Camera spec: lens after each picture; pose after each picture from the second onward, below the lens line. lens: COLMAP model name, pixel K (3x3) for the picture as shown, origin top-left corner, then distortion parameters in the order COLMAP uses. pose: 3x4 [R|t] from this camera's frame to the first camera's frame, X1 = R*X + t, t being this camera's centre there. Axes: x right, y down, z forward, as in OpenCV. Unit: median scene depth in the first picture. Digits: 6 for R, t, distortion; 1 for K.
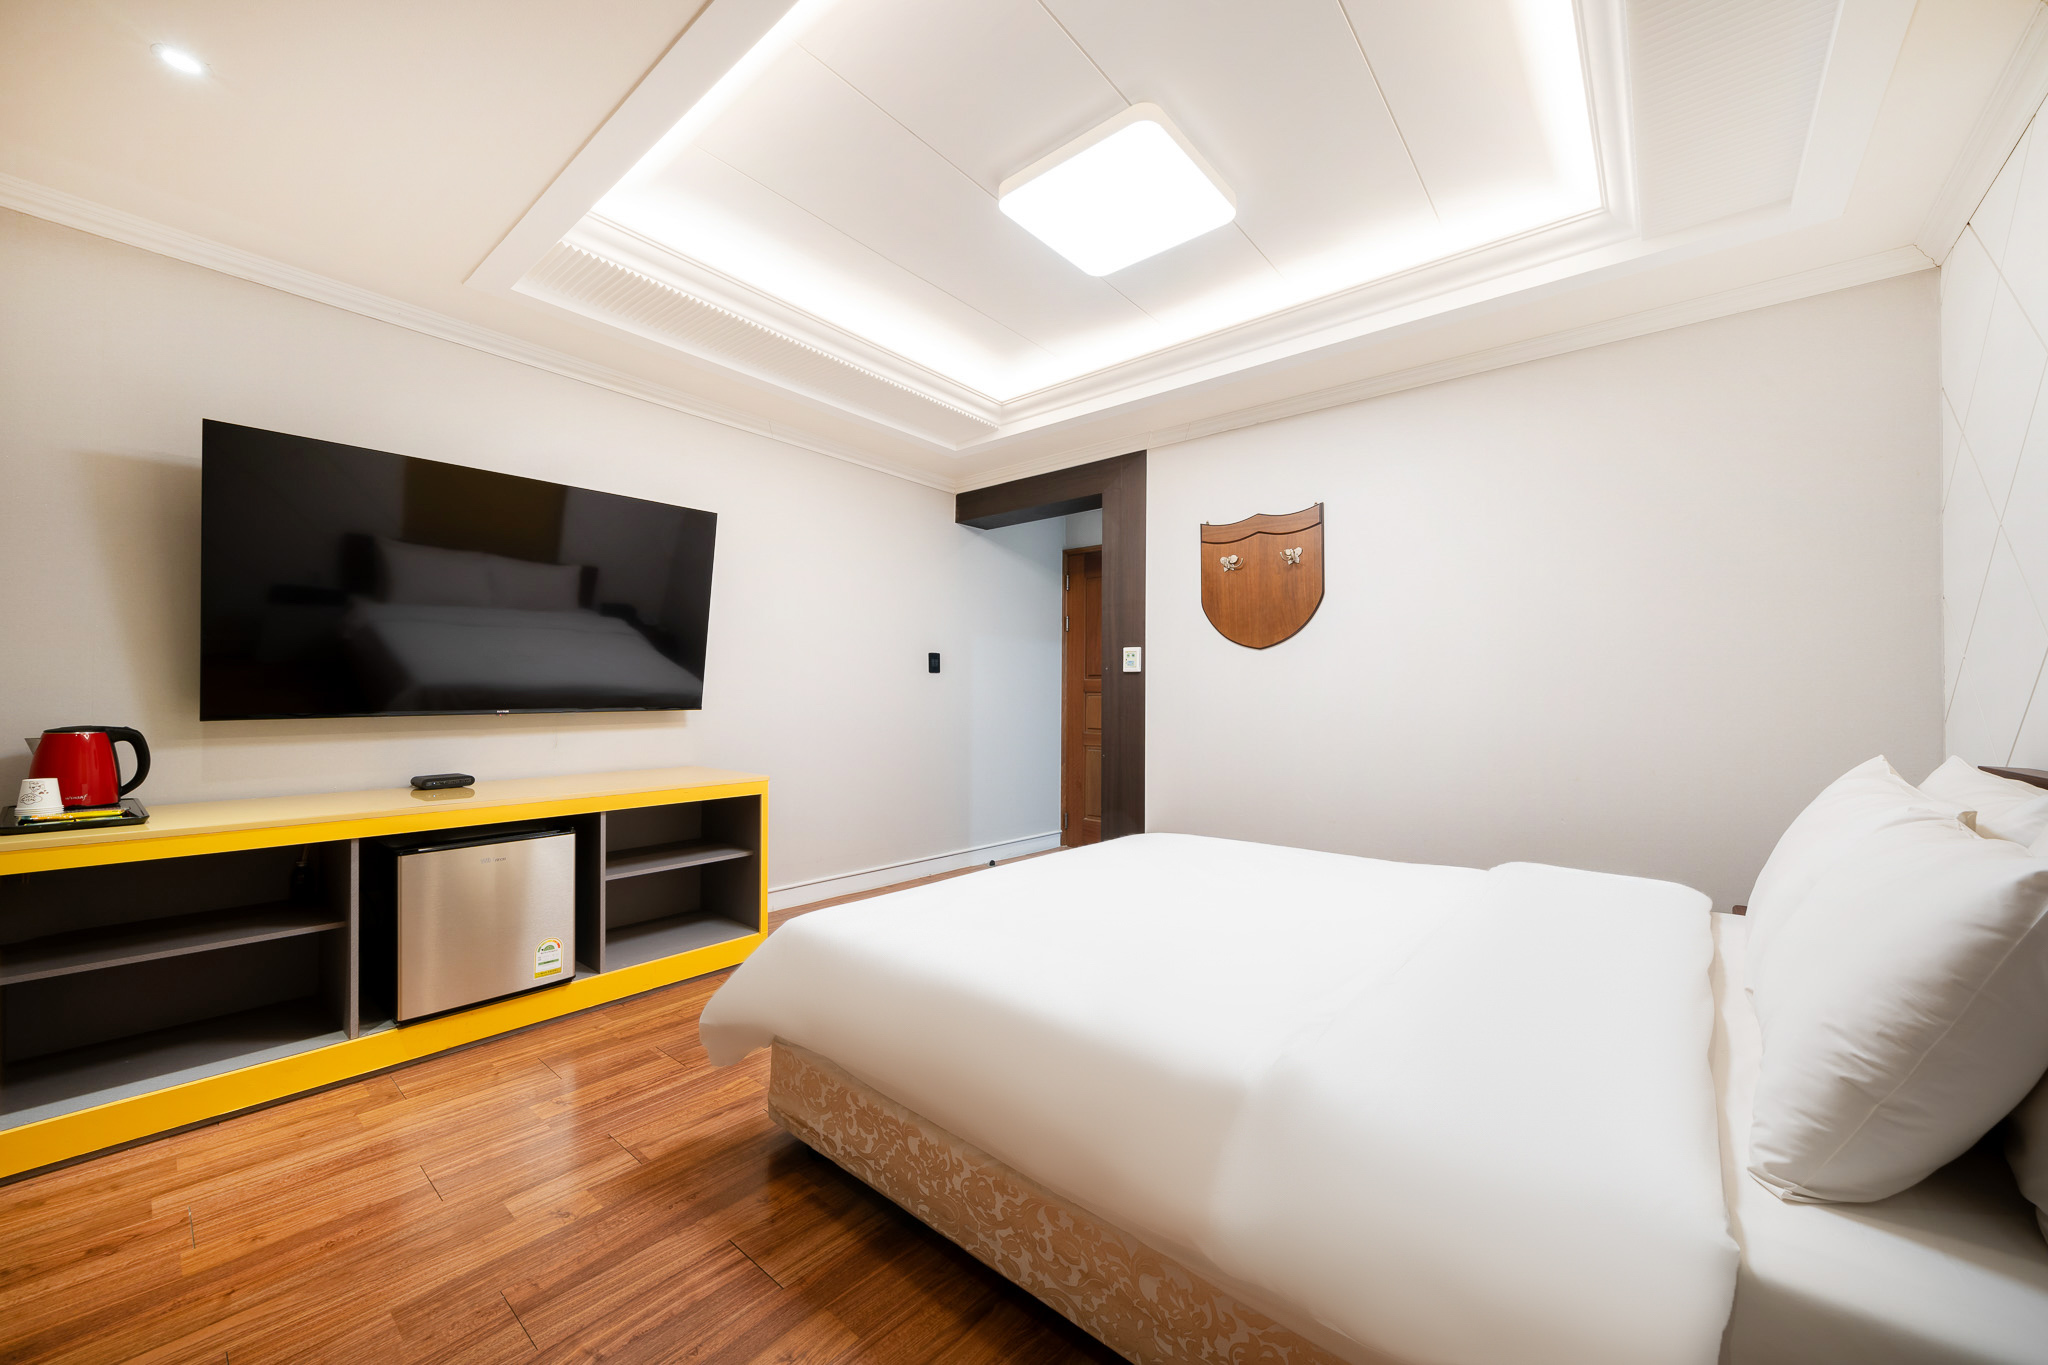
lens RADIAL K [[772.2, 0, 1014.4], [0, 772.2, 676.6], [0, 0, 1]] dist [-0.003144, -0.000230]
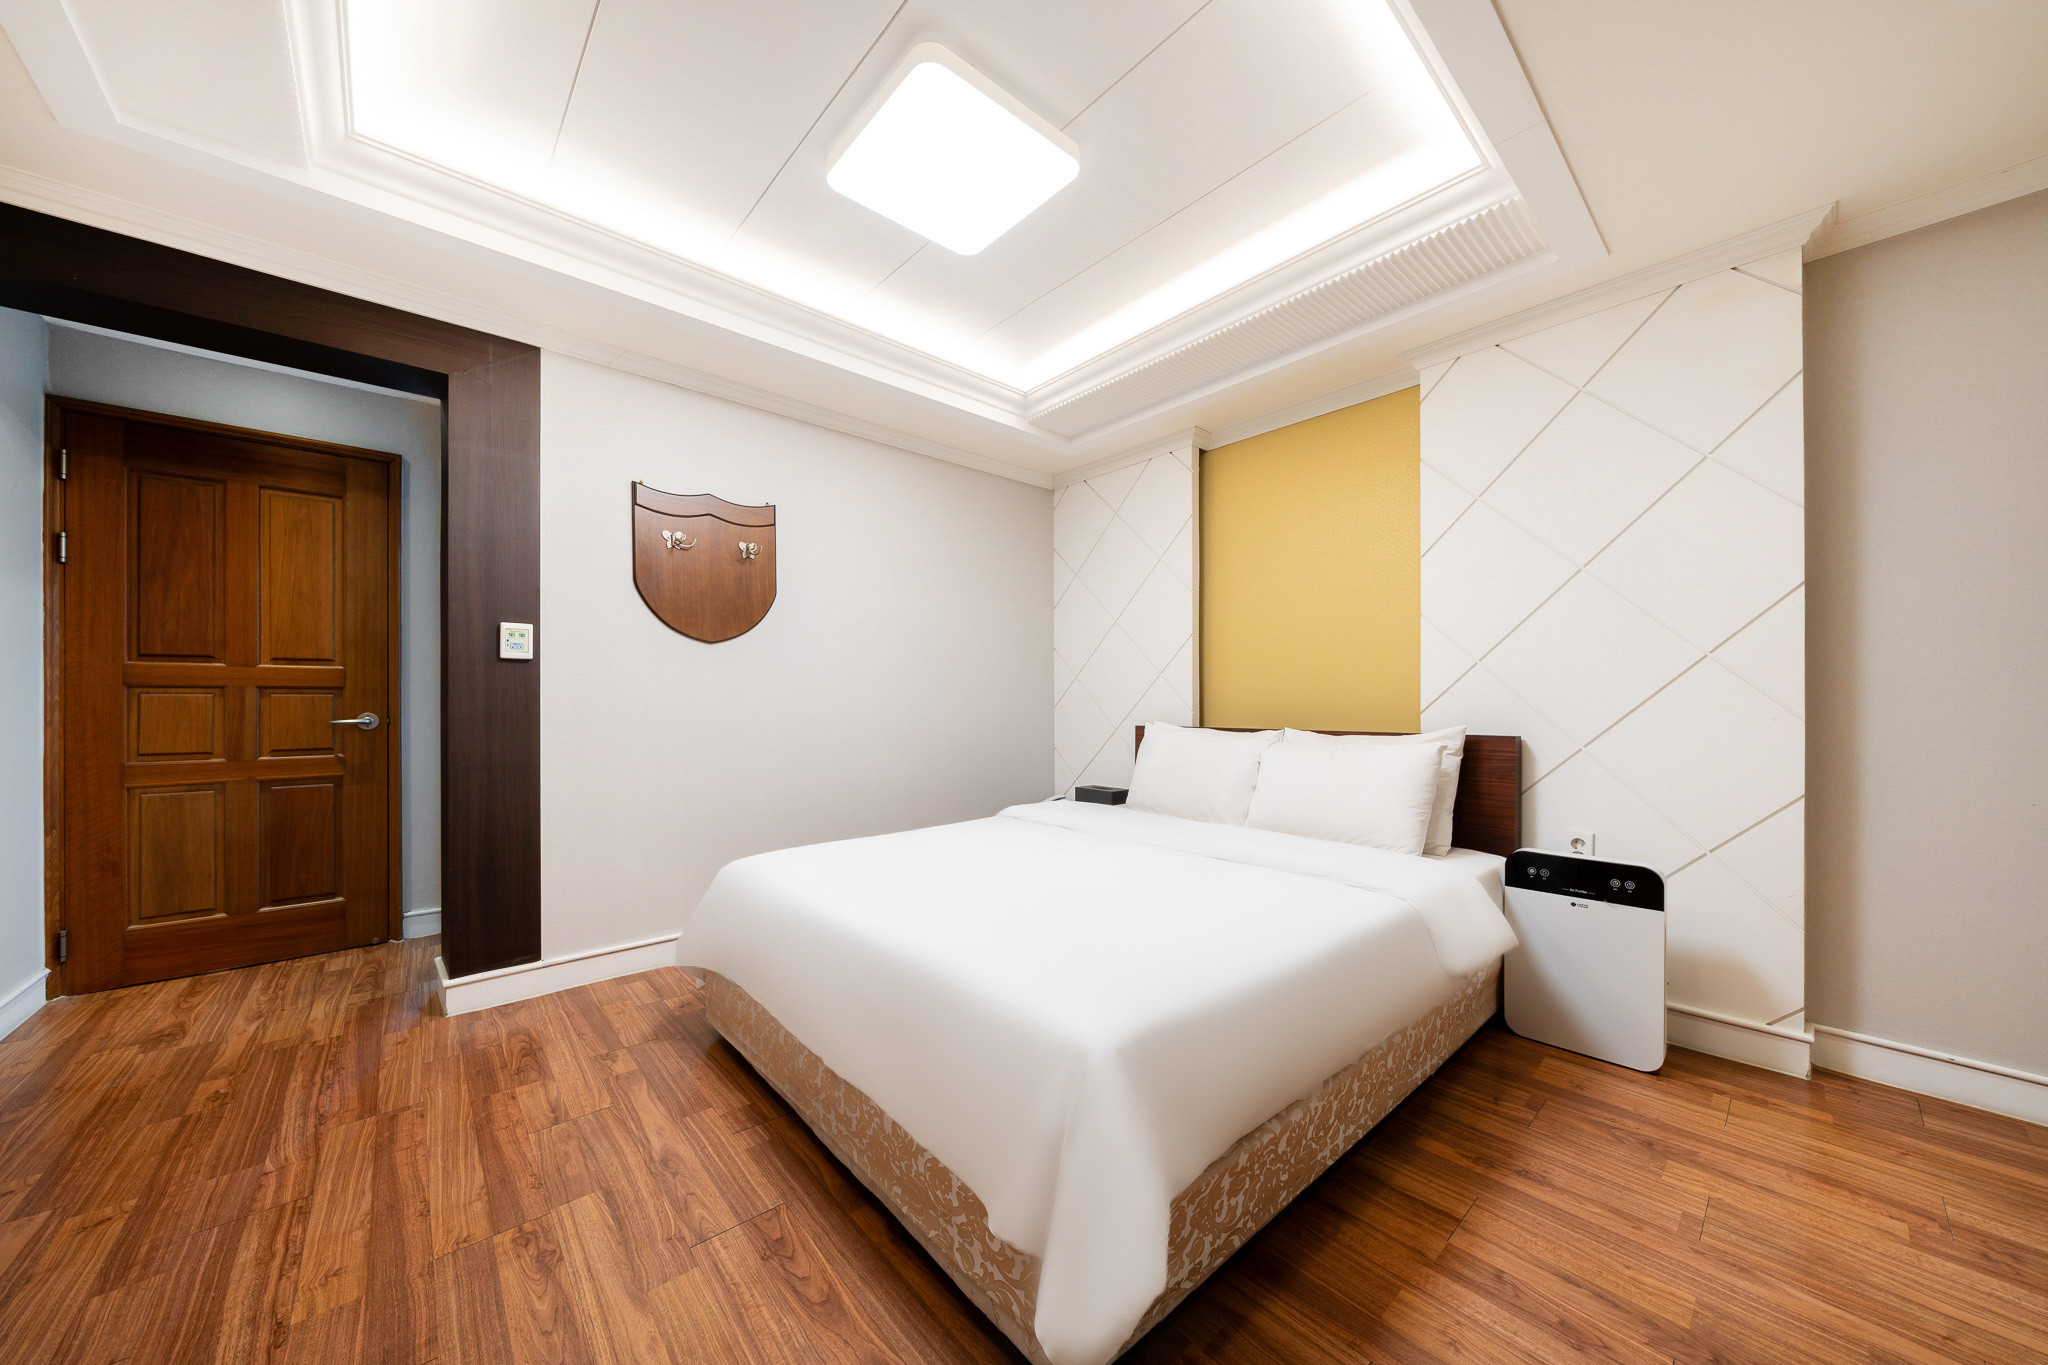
lens RADIAL K [[719.0, 0, 1014.4], [0, 719.0, 681.9], [0, 0, 1]] dist [-0.003674, -0.000138]
pose [[0.130290, 0.018109, 0.991310, -0.476797], [-0.024253, 0.999592, -0.015073, 0.014903], [-0.991179, -0.022079, 0.130677, 0.531014]]
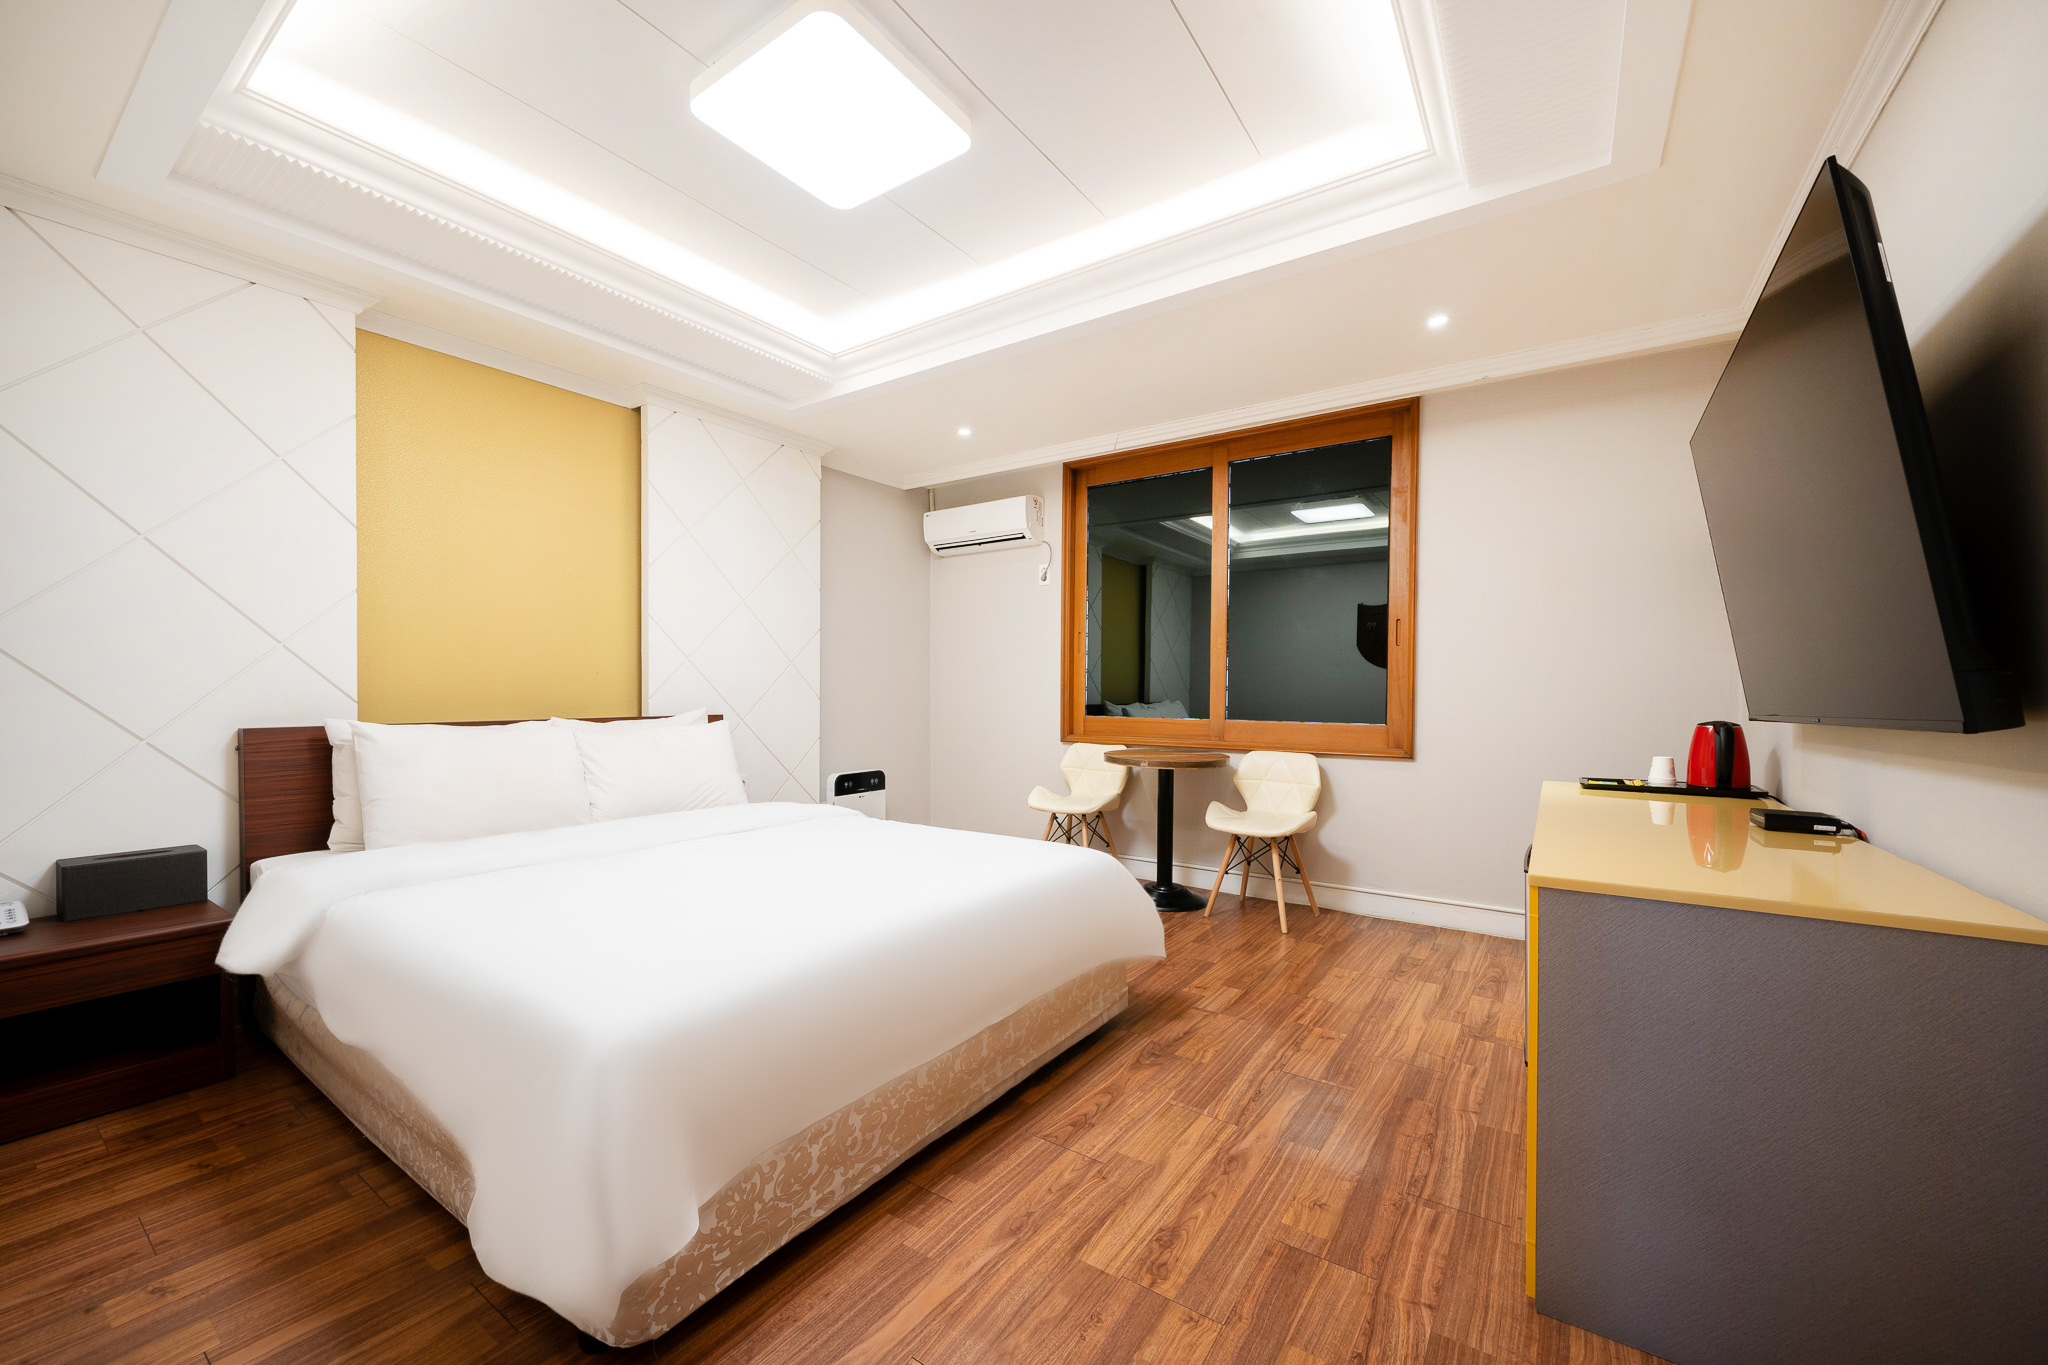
lens RADIAL K [[772.2, 0, 1029.8], [0, 772.2, 686.0], [0, 0, 1]] dist [-0.003144, -0.000230]
pose [[-0.991837, -0.015554, -0.126559, 0.011546], [-0.011662, 0.999438, -0.031432, 0.035201], [0.126977, -0.029700, -0.991461, 1.245167]]
